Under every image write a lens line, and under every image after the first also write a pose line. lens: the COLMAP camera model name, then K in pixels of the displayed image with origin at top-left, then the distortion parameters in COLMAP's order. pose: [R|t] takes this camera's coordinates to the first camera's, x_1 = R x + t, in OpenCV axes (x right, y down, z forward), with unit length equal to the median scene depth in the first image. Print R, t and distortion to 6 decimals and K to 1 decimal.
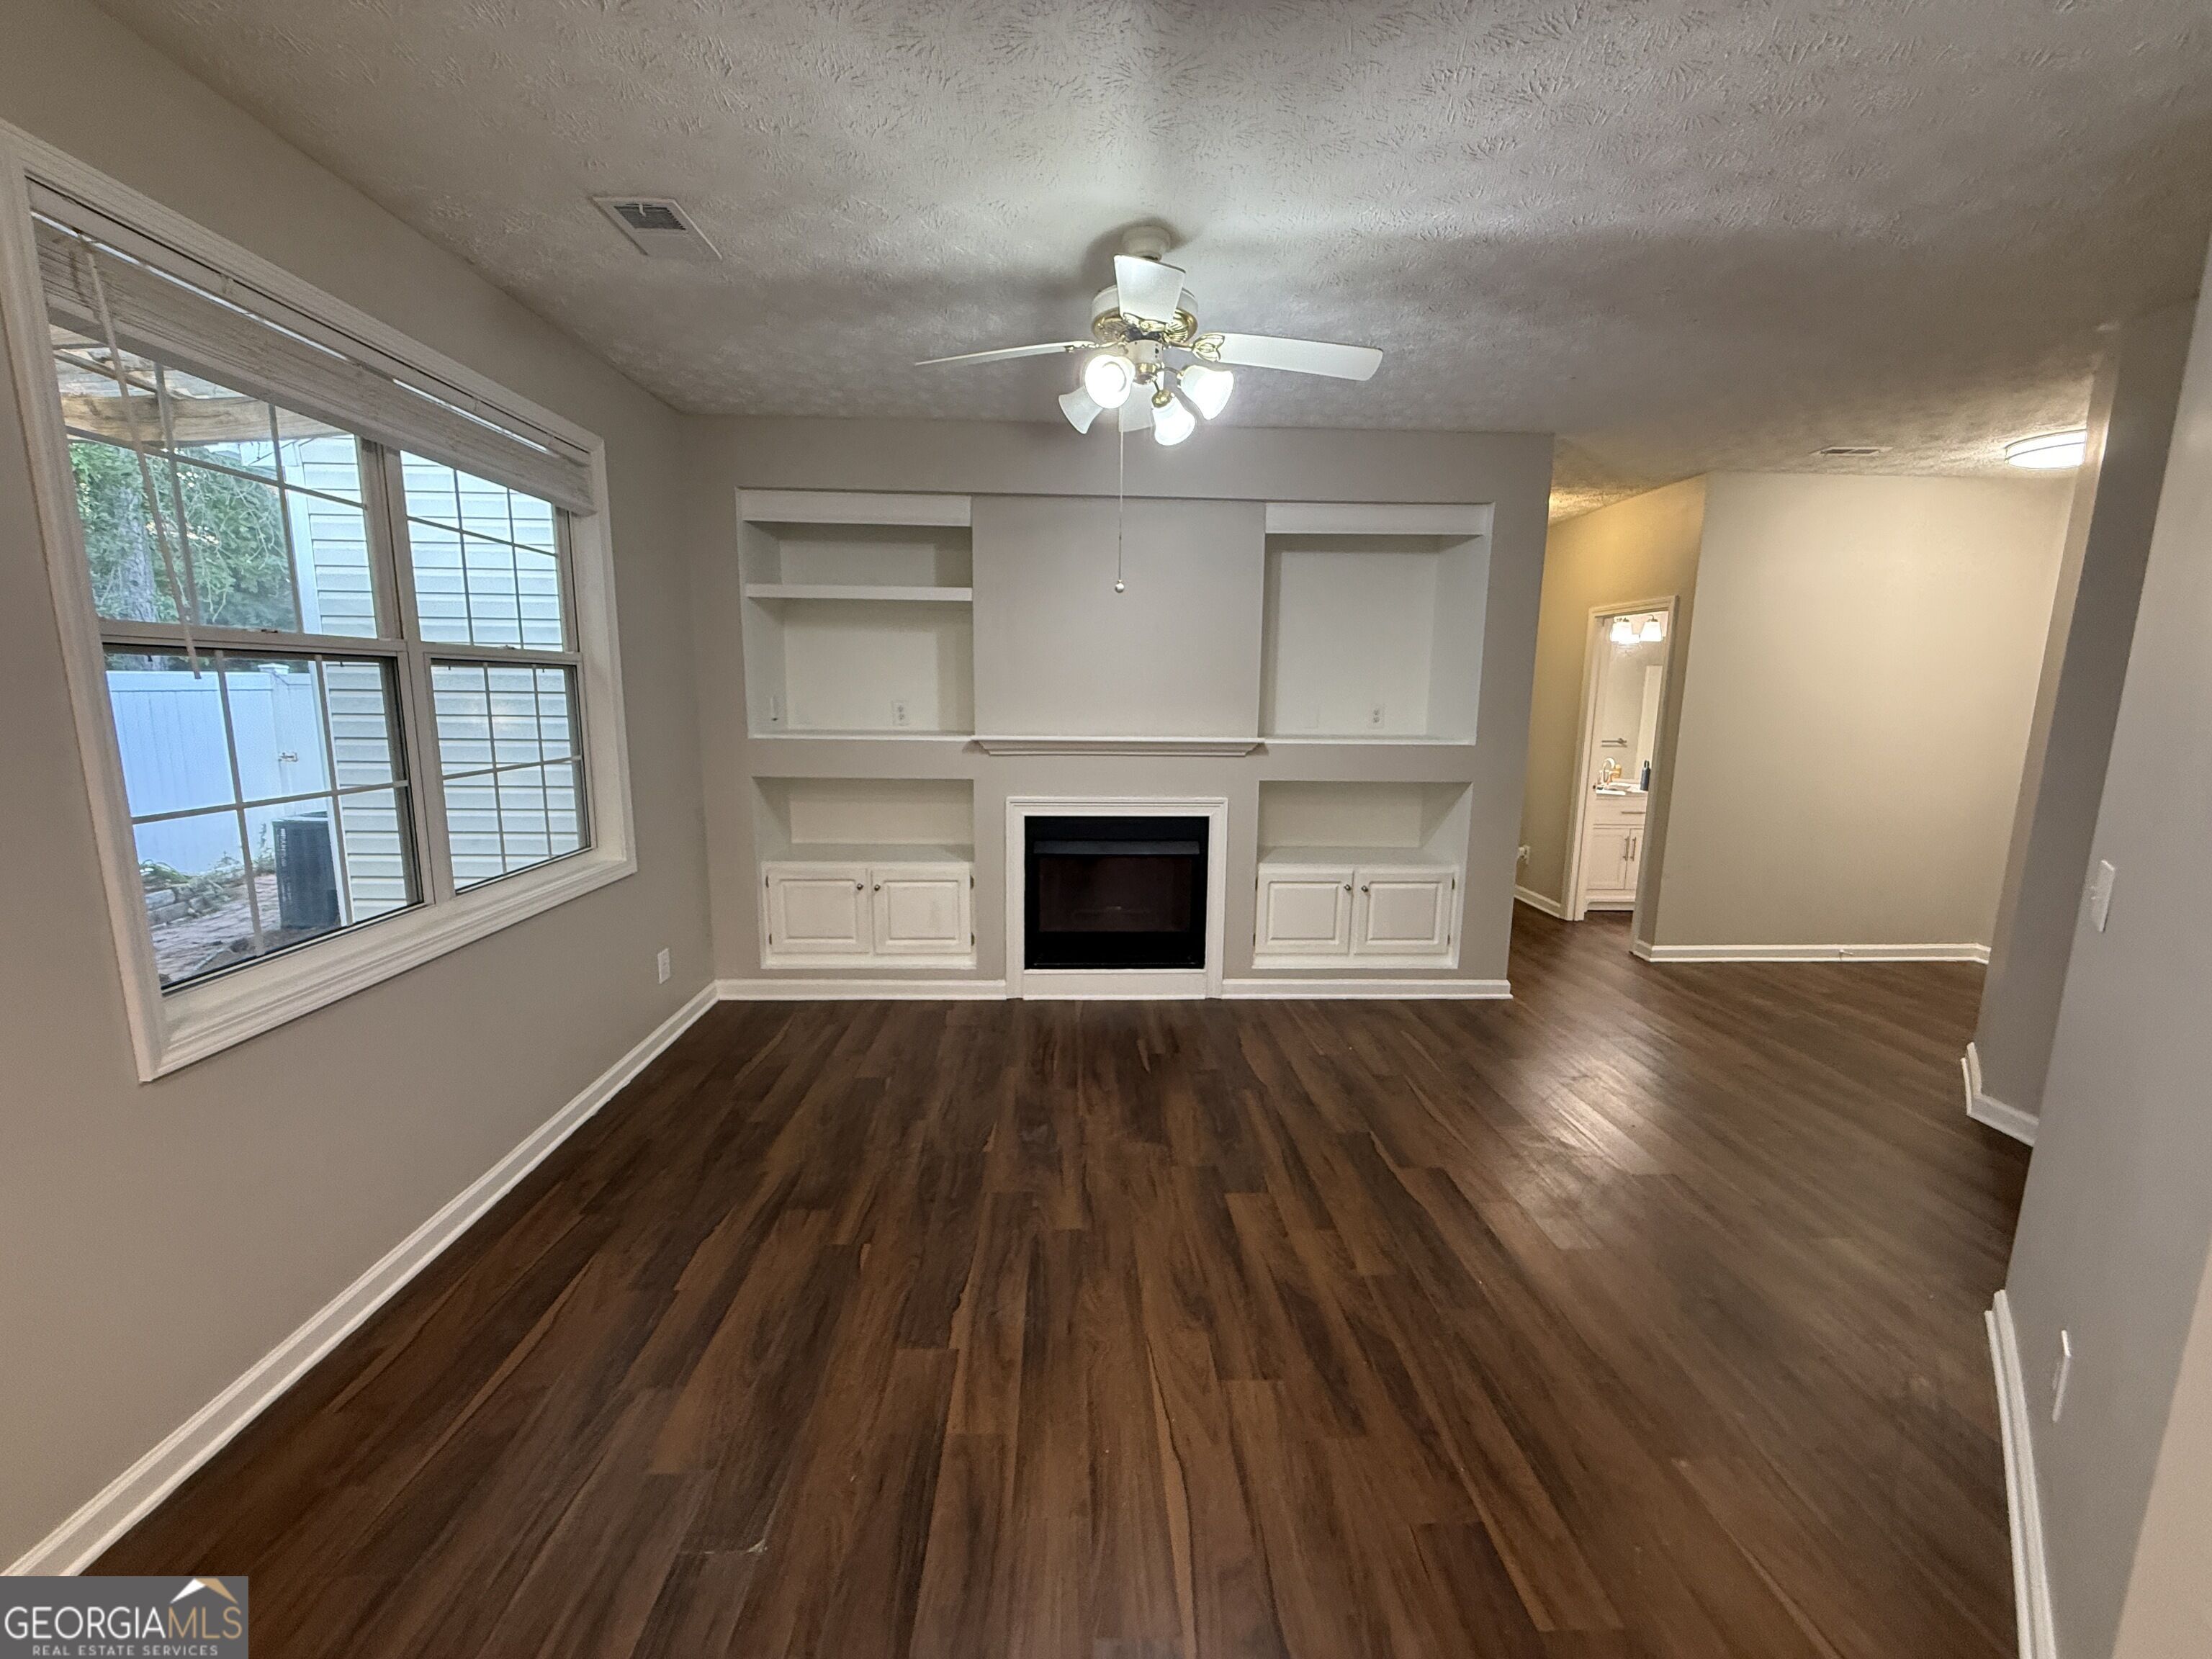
lens RADIAL K [[881.0, 0, 1106.3], [0, 881.0, 826.3], [0, 0, 1]] dist [0.001938, -0.000562]
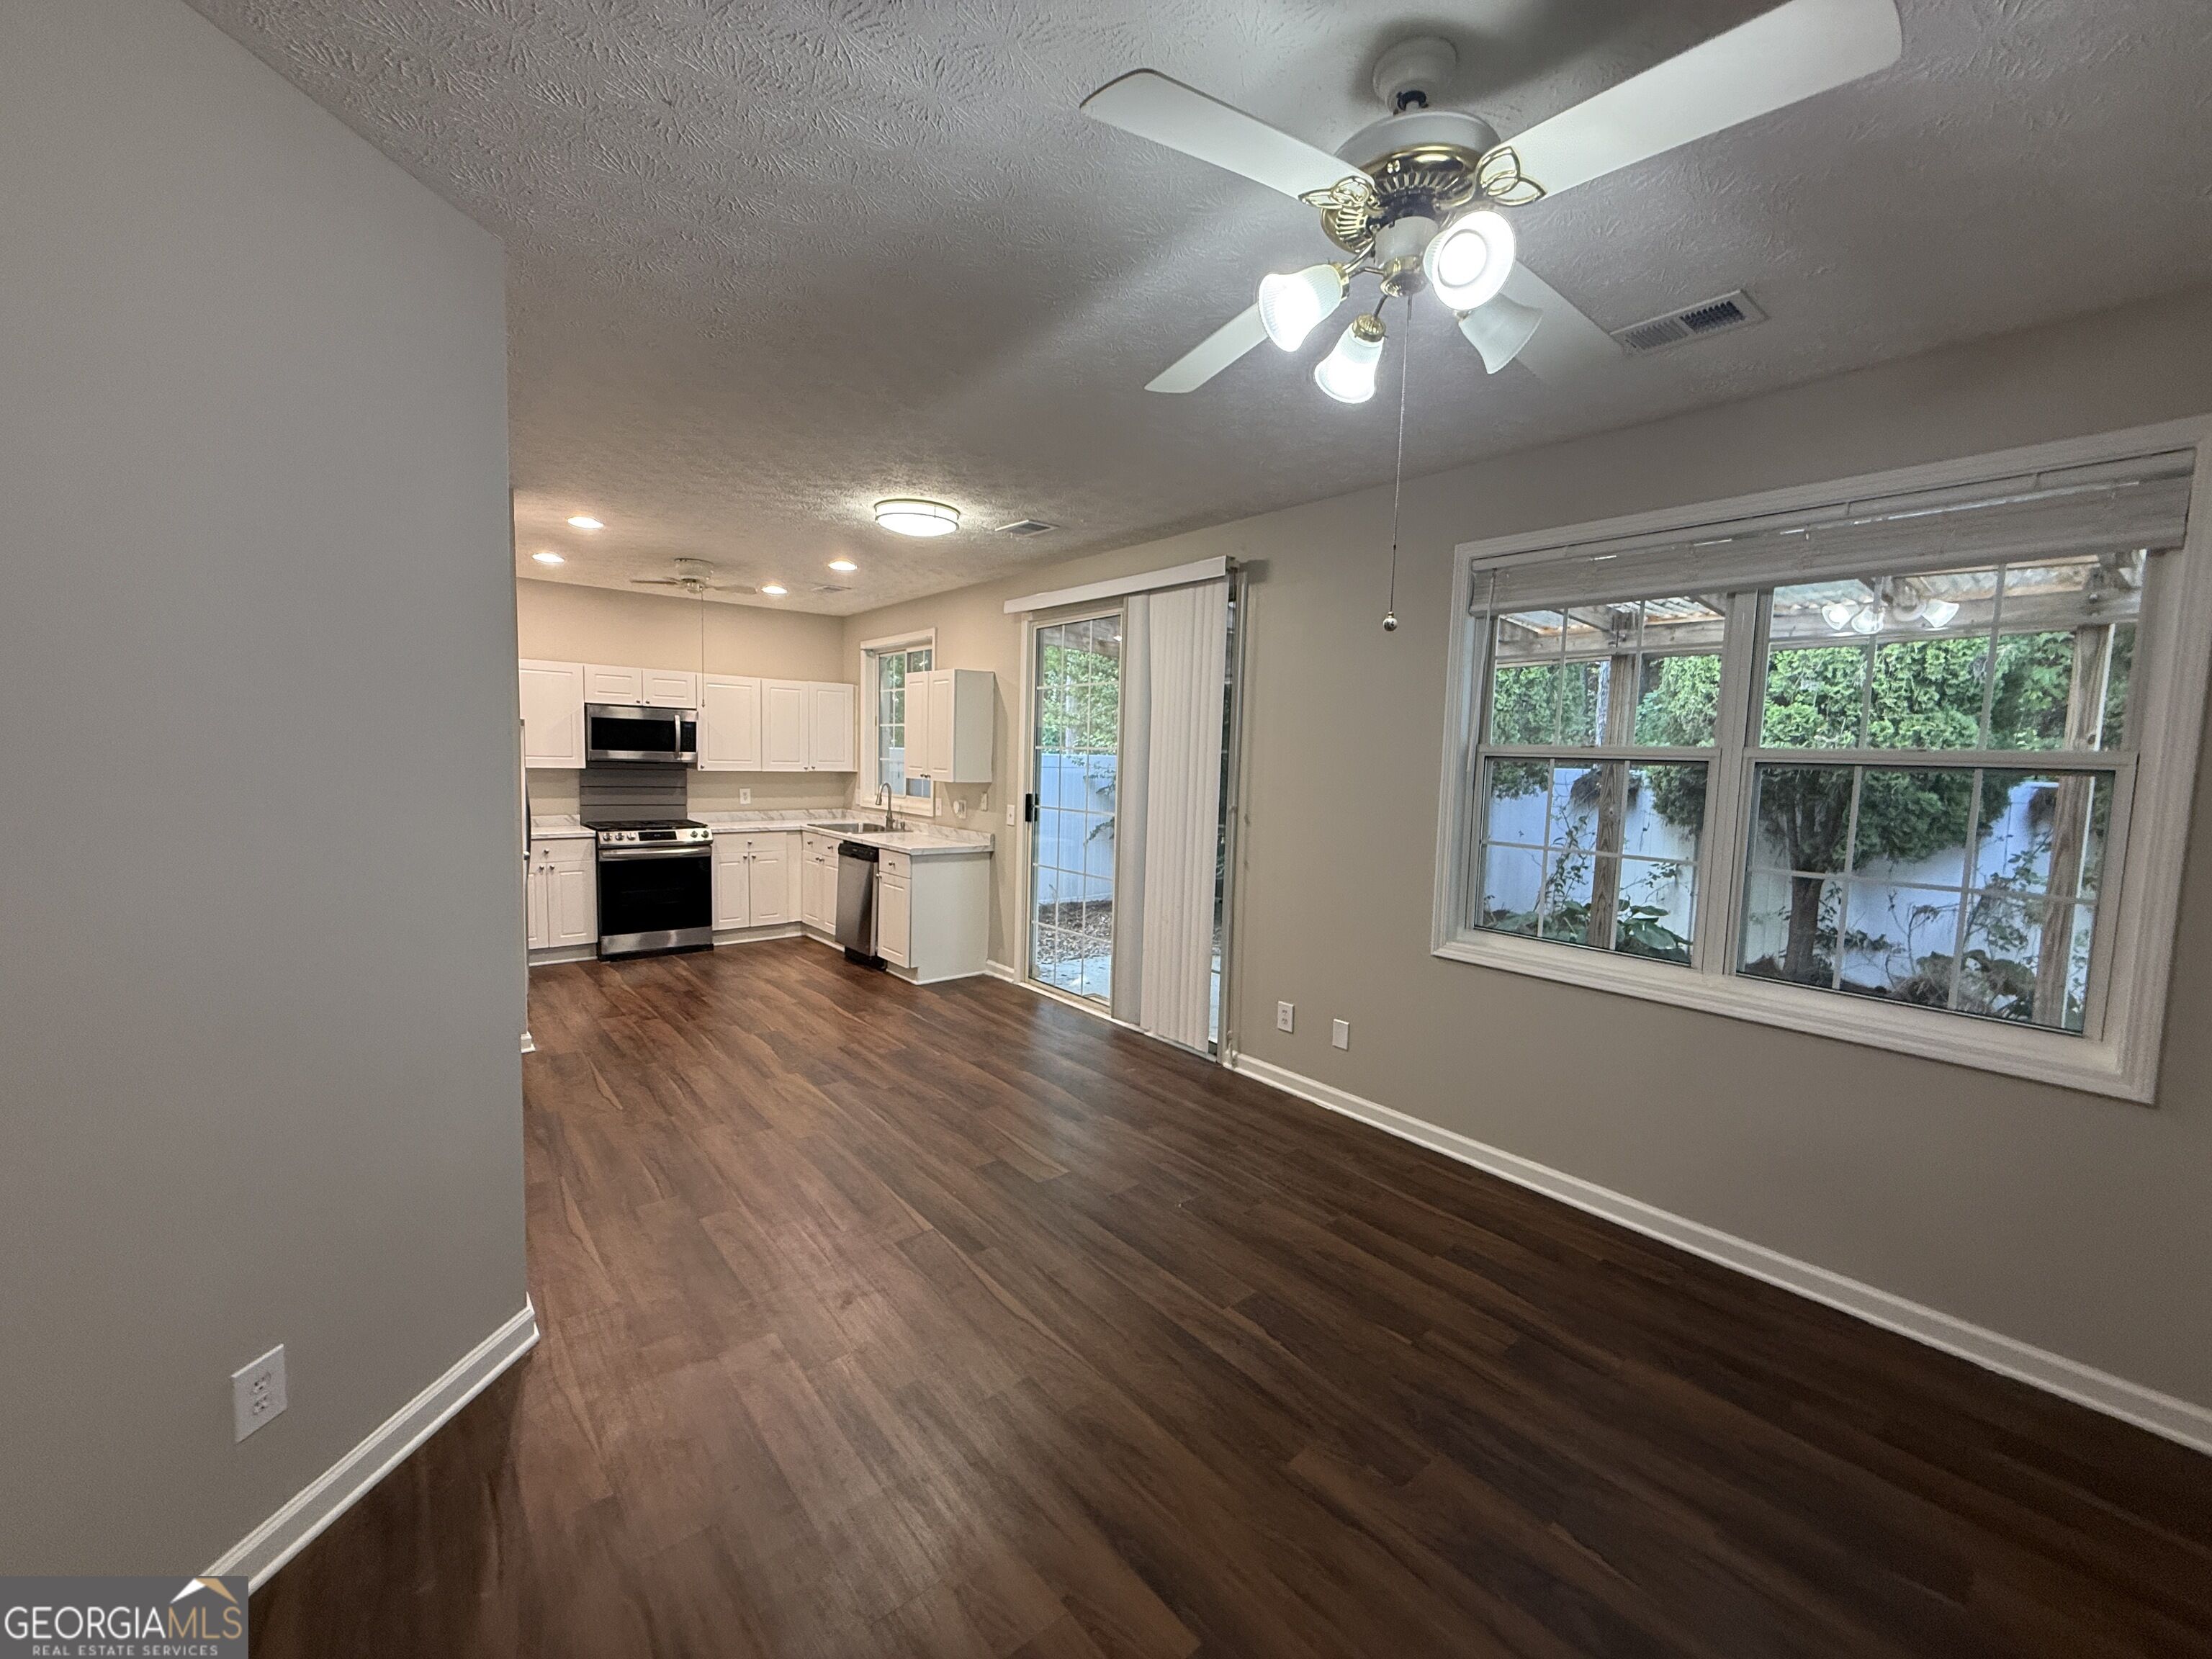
lens RADIAL K [[881.0, 0, 1089.6], [0, 881.0, 832.2], [0, 0, 1]] dist [0.001938, -0.000562]
pose [[-0.799683, 0.028456, -0.599748, 0.556975], [-0.125438, 0.968917, 0.213226, -0.227459], [0.587173, 0.245744, -0.771257, 1.342063]]
